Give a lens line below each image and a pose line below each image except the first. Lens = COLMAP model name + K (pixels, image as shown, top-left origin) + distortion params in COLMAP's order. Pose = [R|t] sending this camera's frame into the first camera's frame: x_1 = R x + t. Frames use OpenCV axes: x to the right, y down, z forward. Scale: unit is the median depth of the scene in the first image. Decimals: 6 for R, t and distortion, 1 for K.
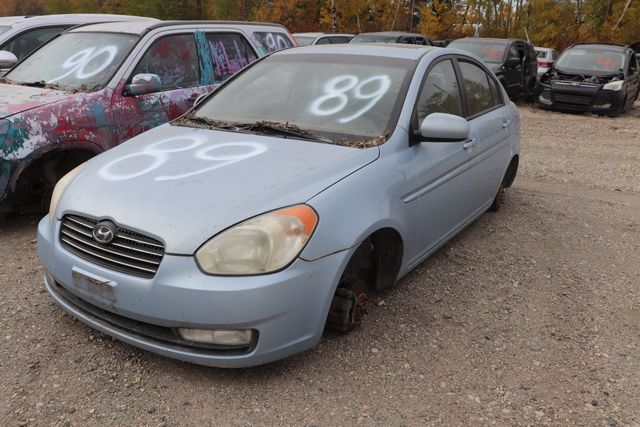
lens RADIAL K [[539.2, 0, 320.0], [0, 539.2, 213.5], [0, 0, 1]] dist [-0.201799, 0.239269]
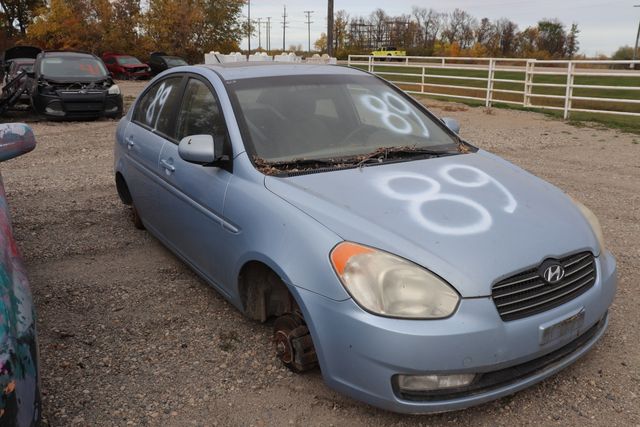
lens RADIAL K [[539.2, 0, 320.0], [0, 539.2, 213.5], [0, 0, 1]] dist [-0.201799, 0.239269]
pose [[0.420301, -0.270429, 0.866149, -1.165242], [0.276210, 0.947386, 0.161762, -0.283671], [-0.864323, 0.171251, 0.472883, 0.751472]]
